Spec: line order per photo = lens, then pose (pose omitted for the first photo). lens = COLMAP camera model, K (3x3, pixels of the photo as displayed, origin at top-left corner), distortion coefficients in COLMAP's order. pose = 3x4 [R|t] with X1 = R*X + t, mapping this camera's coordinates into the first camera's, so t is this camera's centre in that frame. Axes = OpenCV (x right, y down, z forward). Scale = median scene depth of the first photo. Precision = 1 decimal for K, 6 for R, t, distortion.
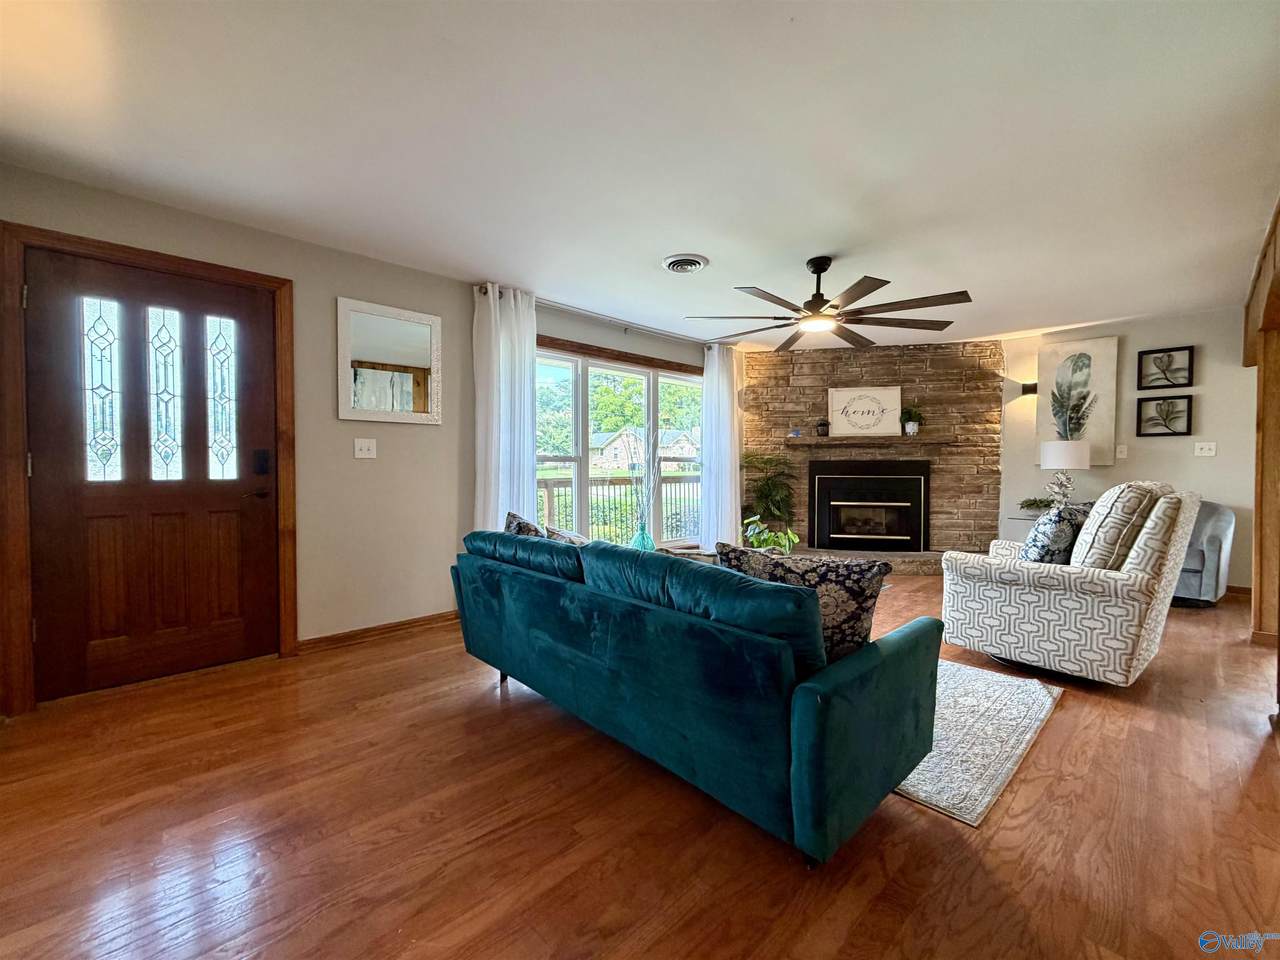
lens RADIAL K [[528.3, 0, 640.0], [0, 528.3, 480.0], [0, 0, 1]] dist [0.000309, 0.000049]
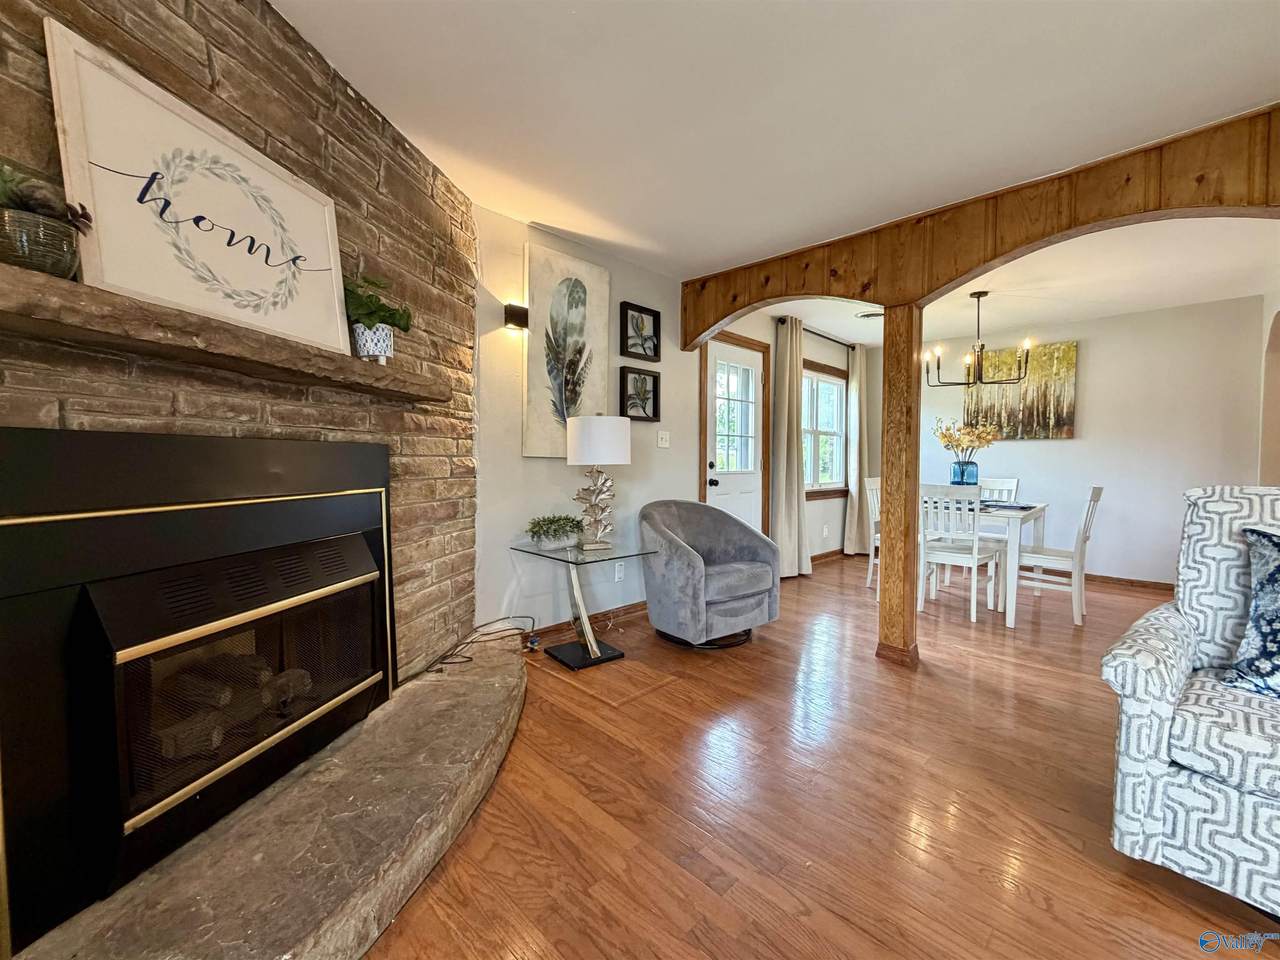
lens RADIAL K [[528.3, 0, 640.0], [0, 528.3, 480.0], [0, 0, 1]] dist [0.000309, 0.000049]
pose [[-0.018101, -0.036776, 0.999160, 0.190524], [0.028644, 0.998894, 0.037285, -0.022332], [-0.999426, 0.029295, -0.017027, 0.899940]]
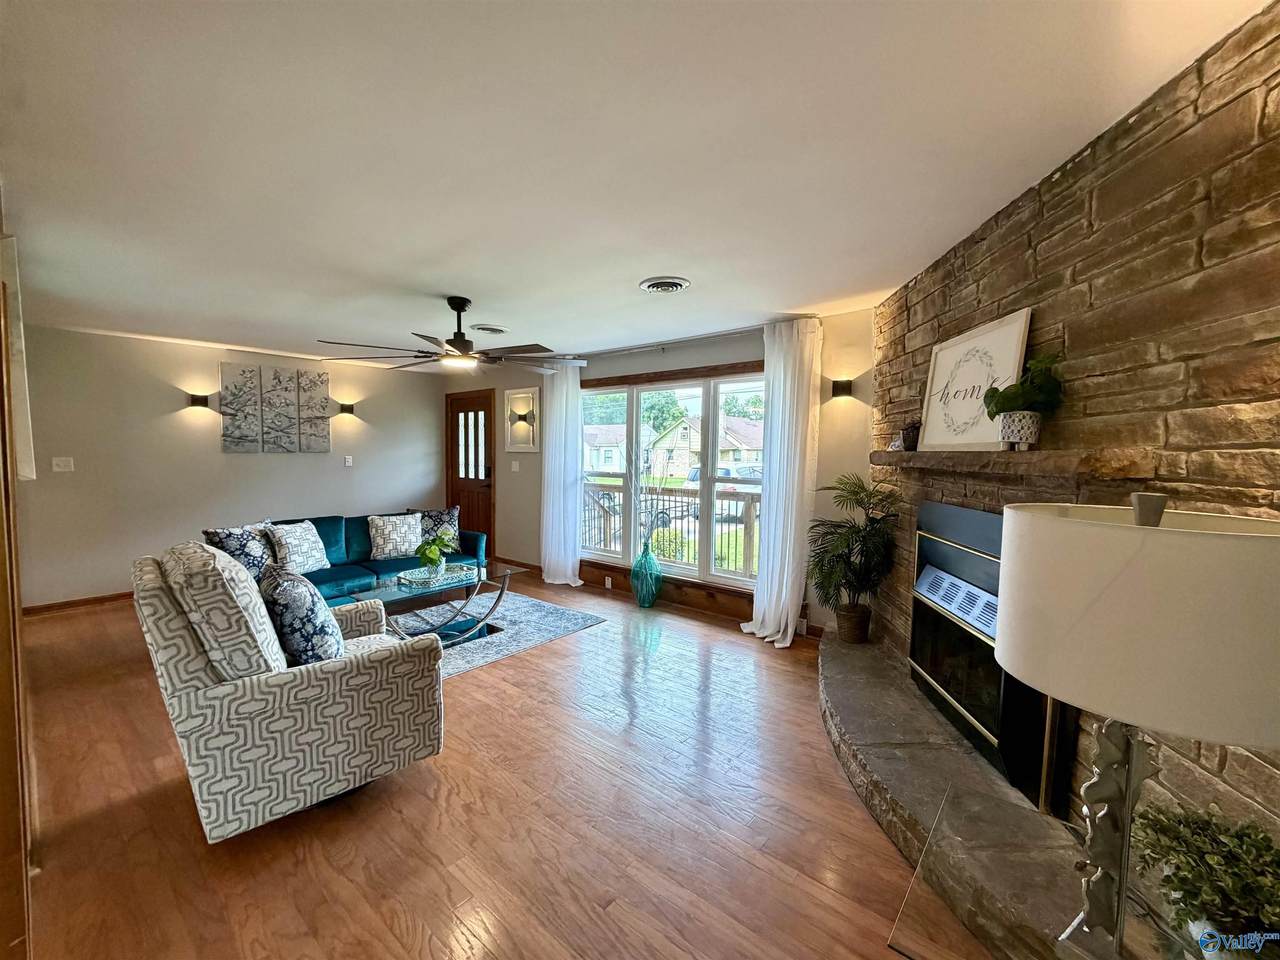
lens RADIAL K [[528.3, 0, 640.0], [0, 528.3, 480.0], [0, 0, 1]] dist [0.000309, 0.000049]
pose [[0.115741, 0.056461, -0.991673, 0.878395], [-0.032037, 0.998076, 0.053086, -0.081495], [0.992763, 0.025626, 0.117327, 0.771136]]
